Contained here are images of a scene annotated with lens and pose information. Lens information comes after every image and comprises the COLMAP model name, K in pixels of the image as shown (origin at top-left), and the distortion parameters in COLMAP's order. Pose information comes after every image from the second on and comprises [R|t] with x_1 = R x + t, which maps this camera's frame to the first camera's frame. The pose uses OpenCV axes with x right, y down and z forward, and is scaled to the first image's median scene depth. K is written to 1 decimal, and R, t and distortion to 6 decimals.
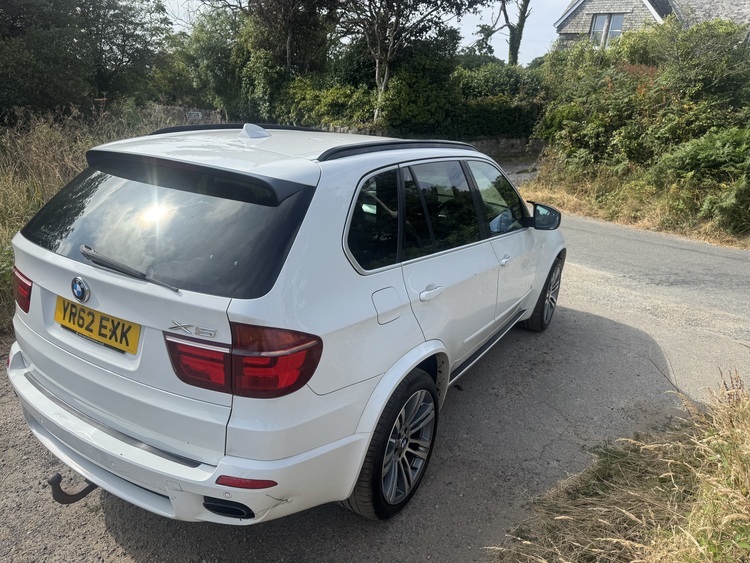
lens RADIAL K [[521.1, 0, 372.5], [0, 521.1, 285.3], [0, 0, 1]] dist [0.010785, -0.010438]
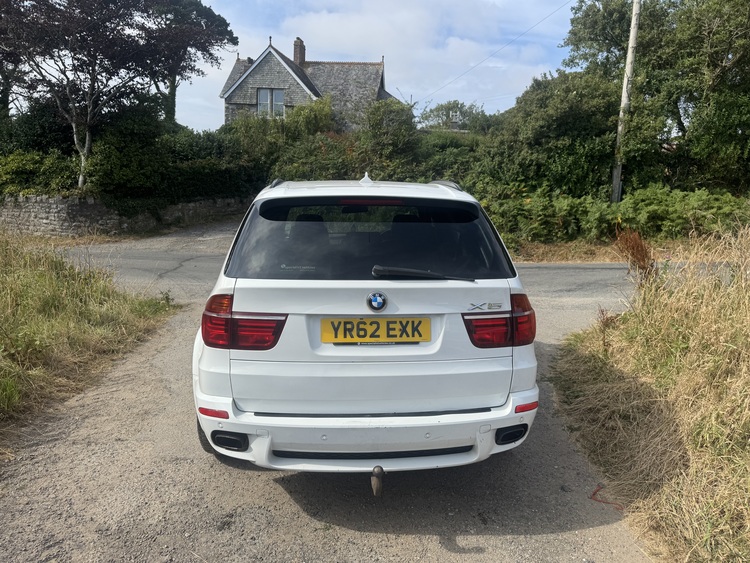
lens RADIAL K [[514.3, 0, 375.0], [0, 514.3, 281.5], [0, 0, 1]] dist [0.080847, -0.116118]
pose [[0.817774, -0.151471, 0.555250, -0.160618], [0.215664, 0.975102, -0.051625, 0.003116], [-0.533605, 0.161965, 0.830080, -0.001609]]
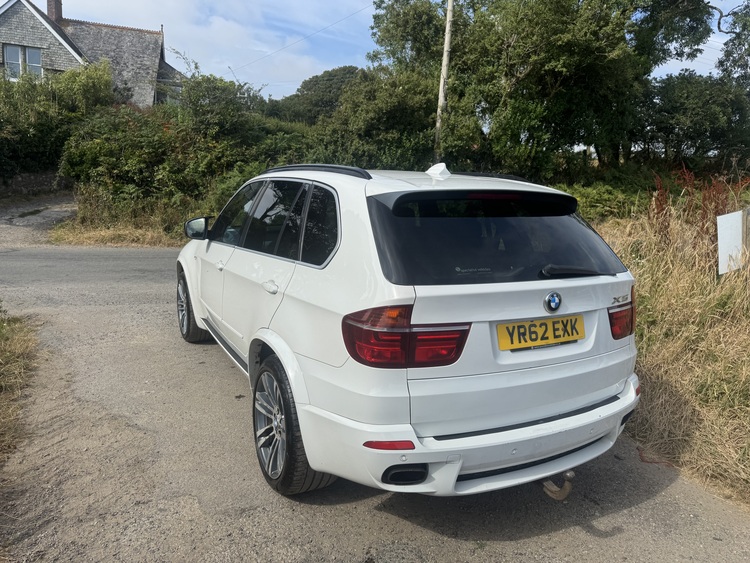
lens RADIAL K [[521.1, 0, 372.5], [0, 521.1, 285.3], [0, 0, 1]] dist [0.010785, -0.010438]
pose [[0.528318, -0.206223, 0.823621, -0.226116], [0.258144, 0.963146, 0.075570, -0.028897], [-0.808852, 0.172688, 0.562083, 0.086577]]
